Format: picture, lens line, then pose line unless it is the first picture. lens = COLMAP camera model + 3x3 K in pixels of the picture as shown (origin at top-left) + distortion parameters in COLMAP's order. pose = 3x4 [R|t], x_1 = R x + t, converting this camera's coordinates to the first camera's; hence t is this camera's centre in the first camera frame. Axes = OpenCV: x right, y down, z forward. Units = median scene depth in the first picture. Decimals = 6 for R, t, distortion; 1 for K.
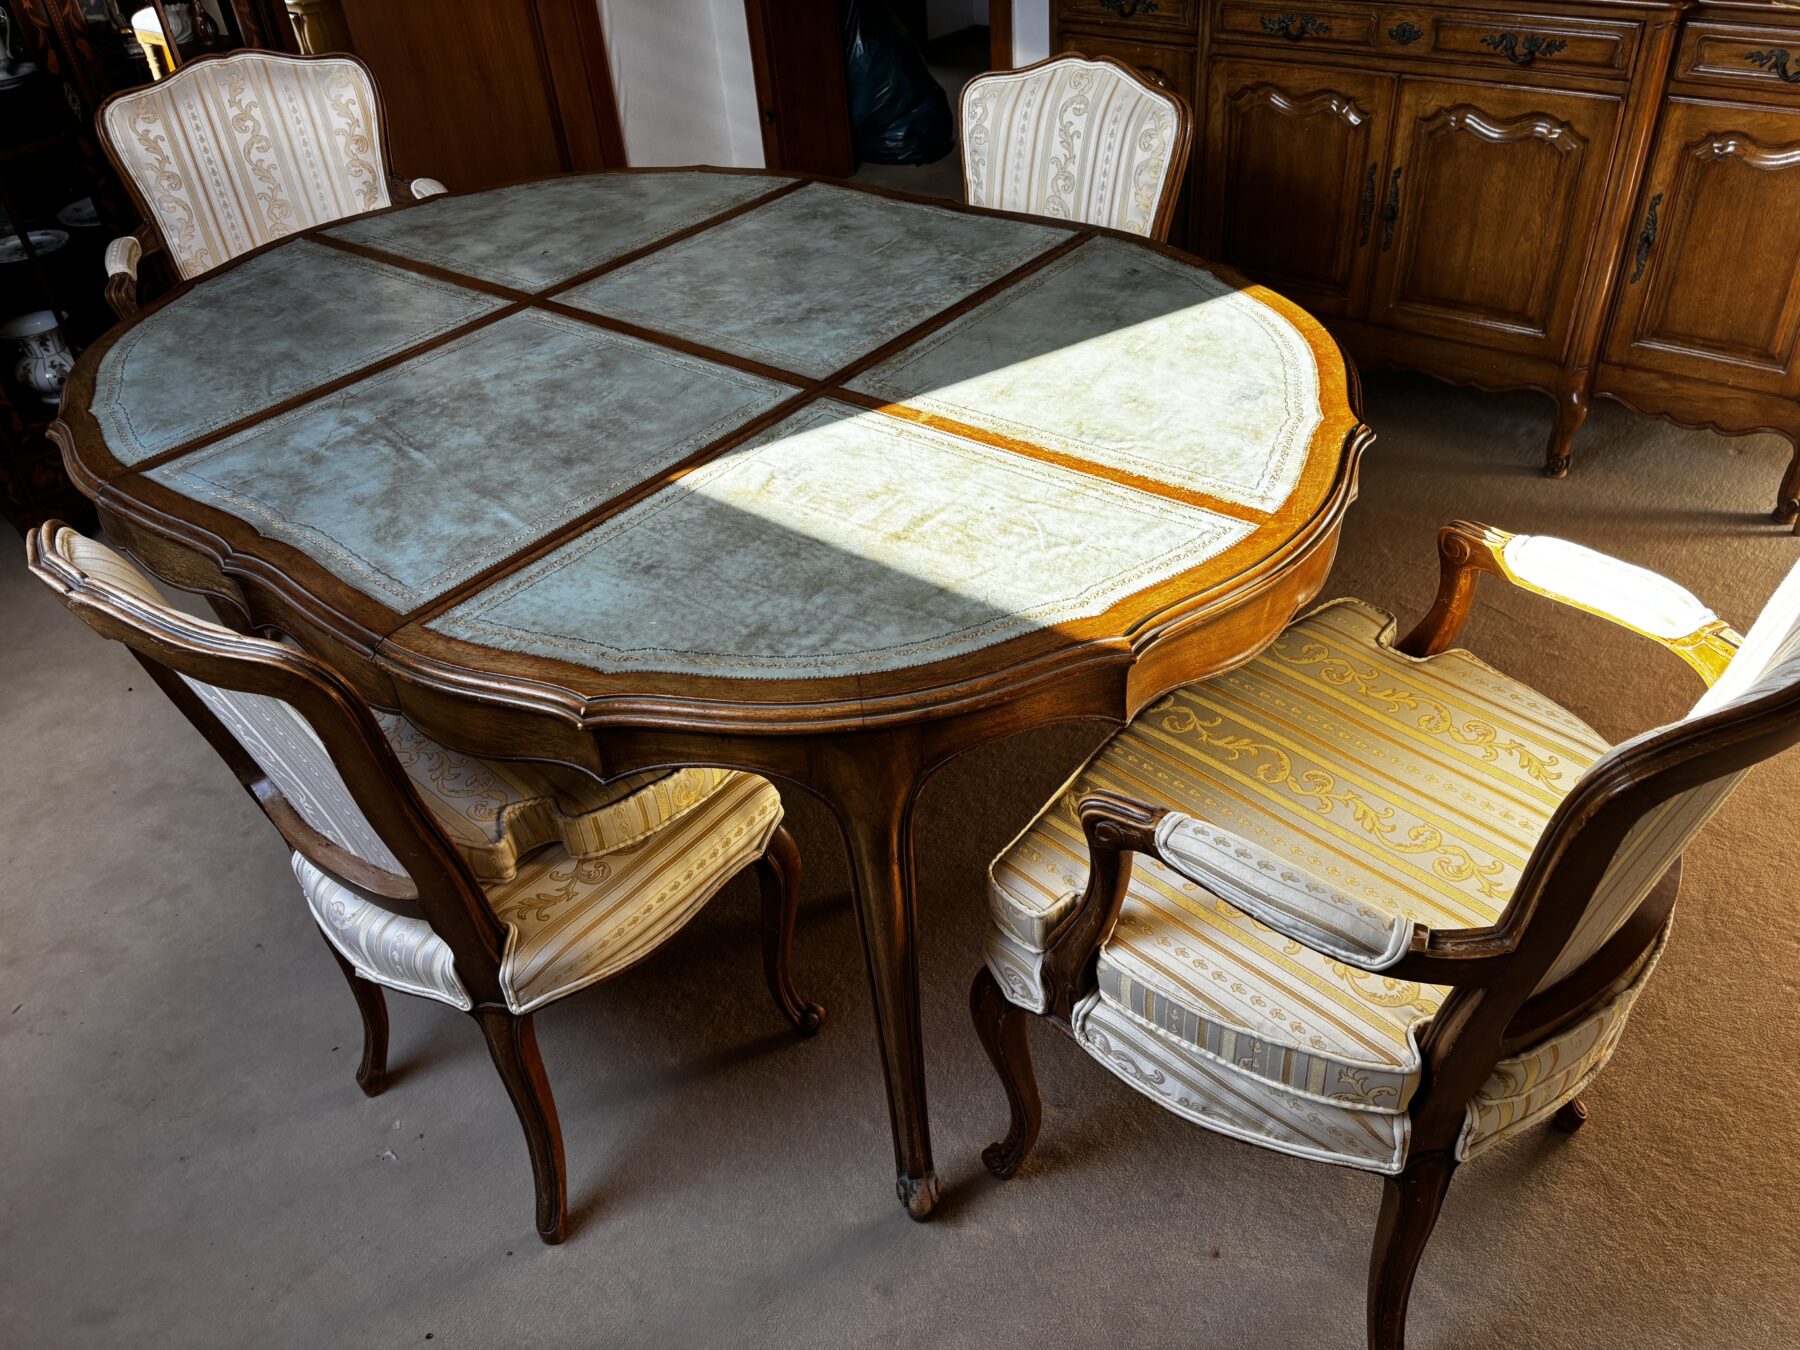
lens RADIAL K [[1371.3, 0, 903.8], [0, 1371.3, 714.4], [0, 0, 1]] dist [0.051089, -0.061950]
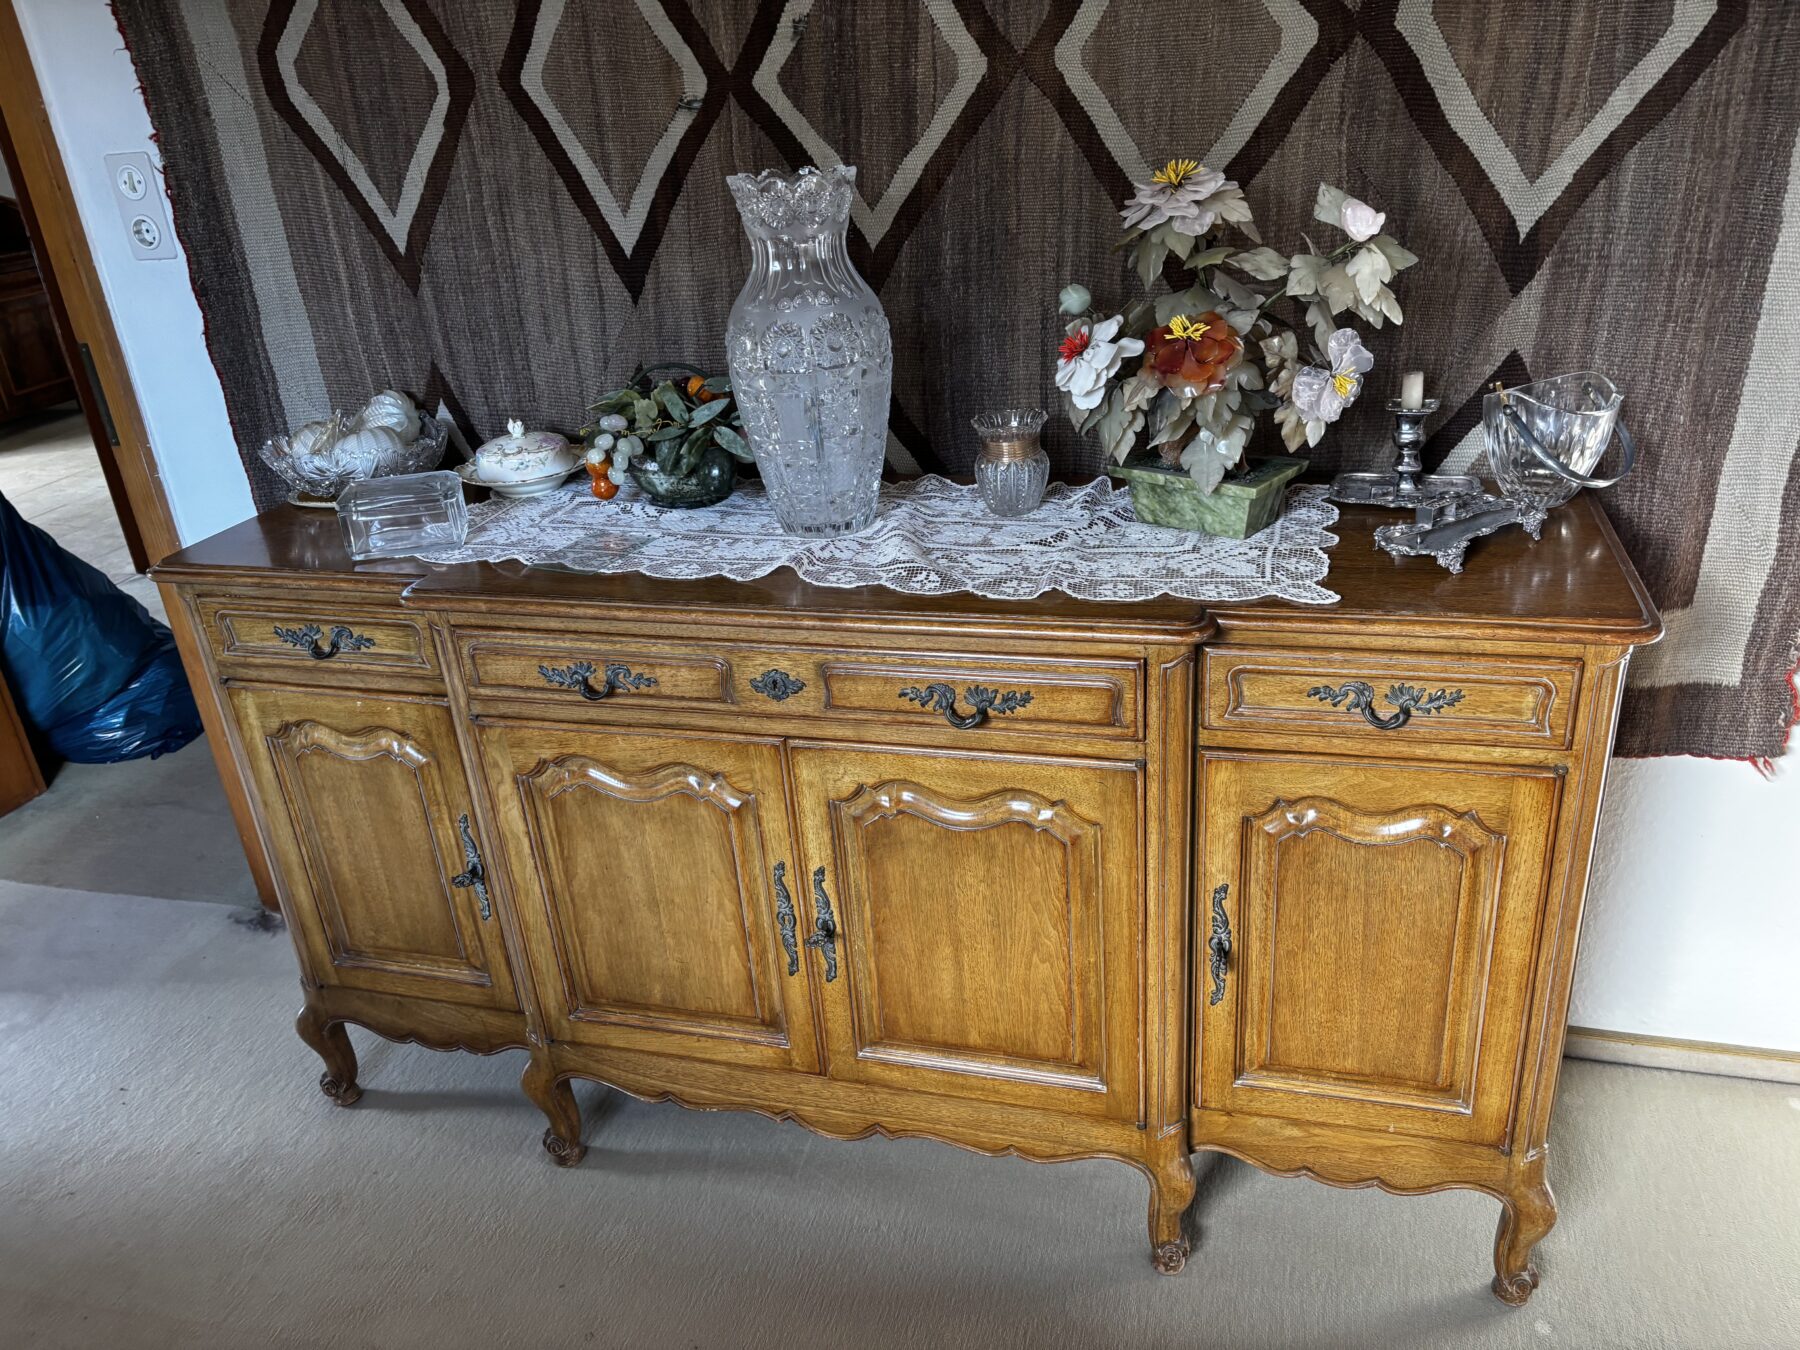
lens RADIAL K [[1359.9, 0, 954.0], [0, 1359.9, 676.0], [0, 0, 1]] dist [0.047732, -0.049904]
pose [[0.908122, -0.156530, 0.388346, 0.198302], [0.251651, 0.945326, -0.207440, -0.345429], [-0.334643, 0.286108, 0.897862, 0.432985]]
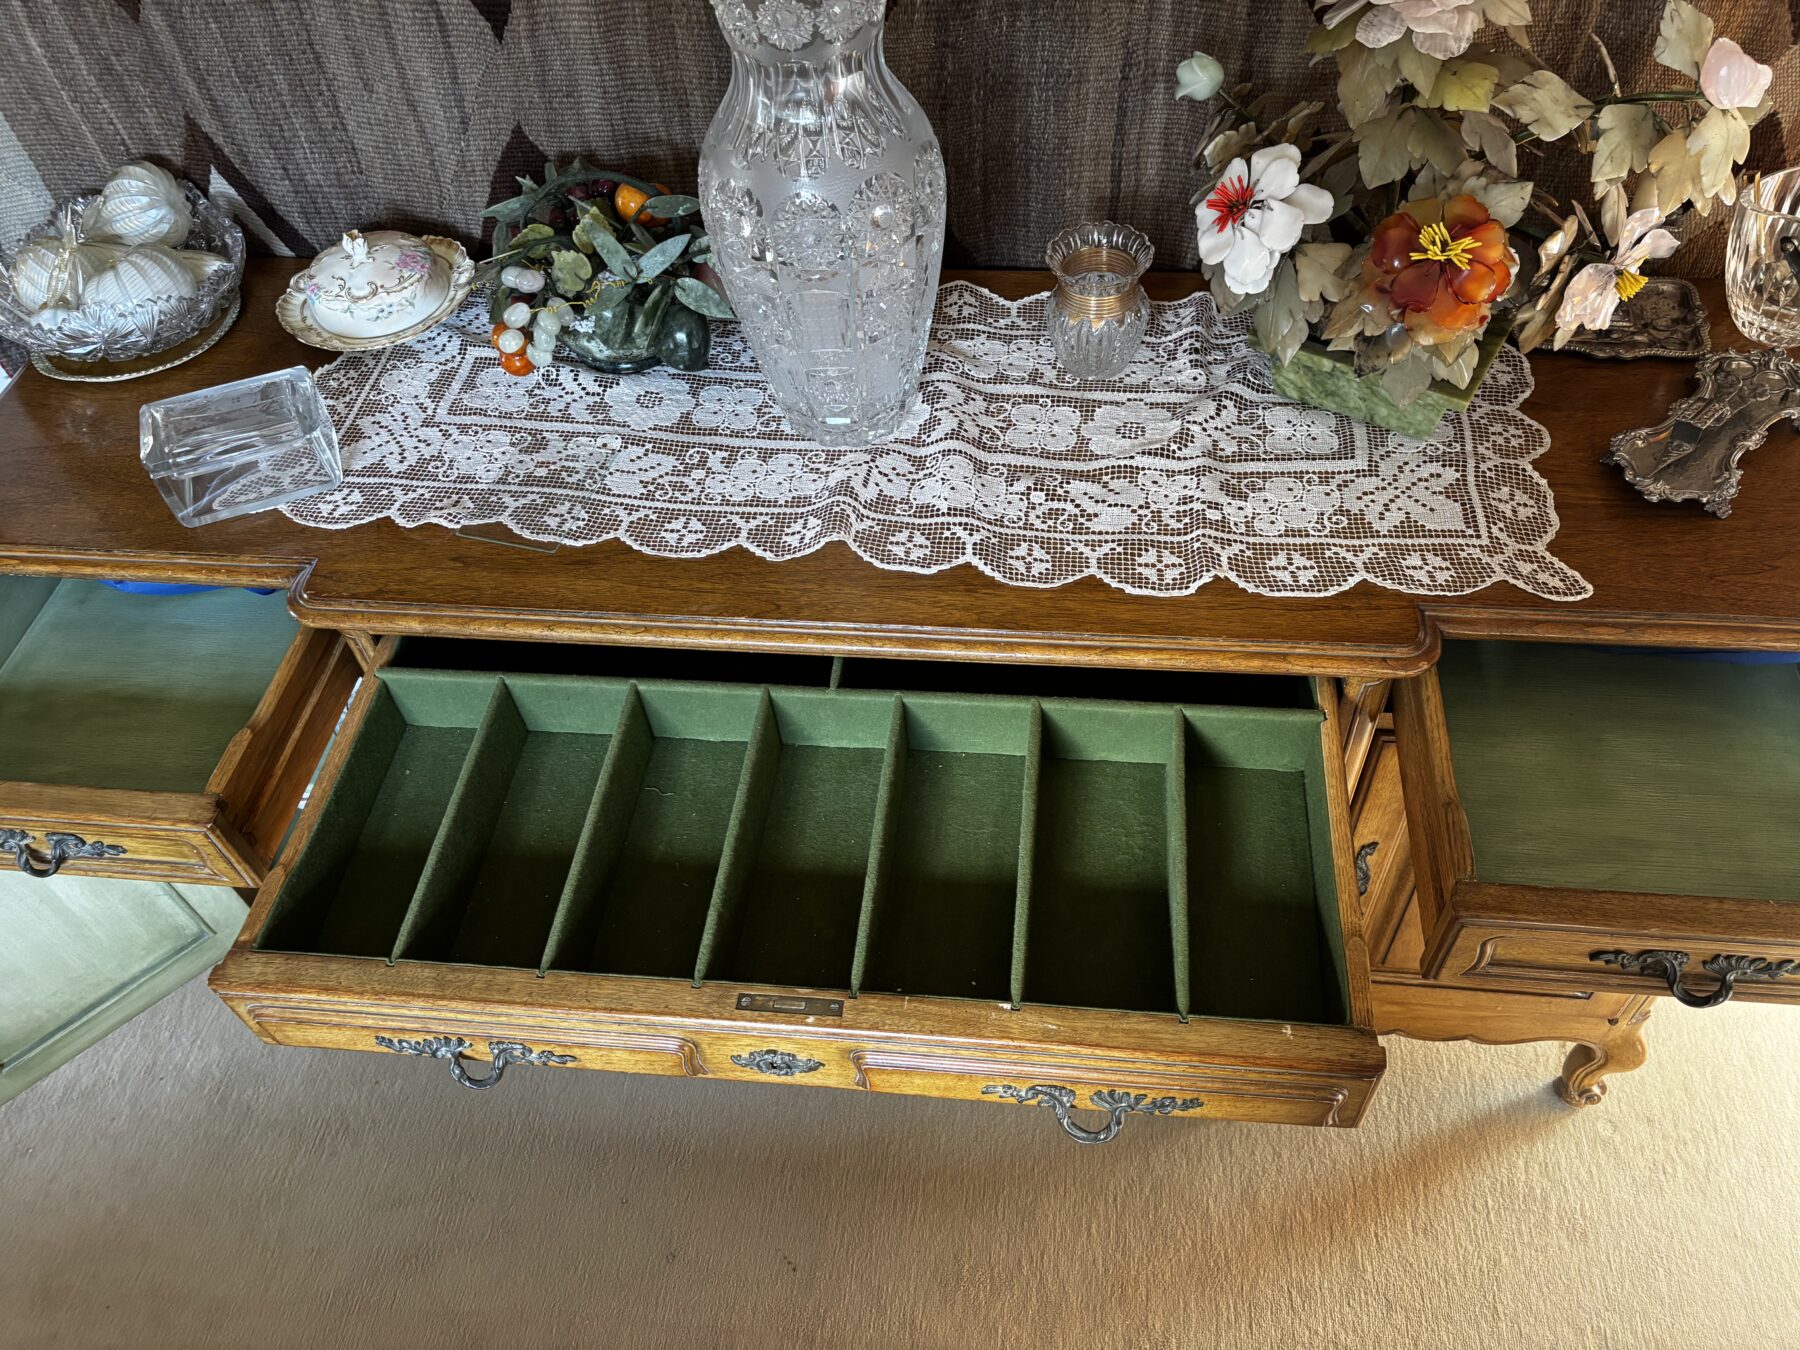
lens RADIAL K [[1379.9, 0, 935.6], [0, 1379.9, 668.7], [0, 0, 1]] dist [0.019985, -0.013471]
pose [[0.835745, -0.397622, 0.378718, 0.213562], [0.324741, 0.914044, 0.243039, -0.586469], [-0.442802, -0.080133, 0.893031, 0.564104]]
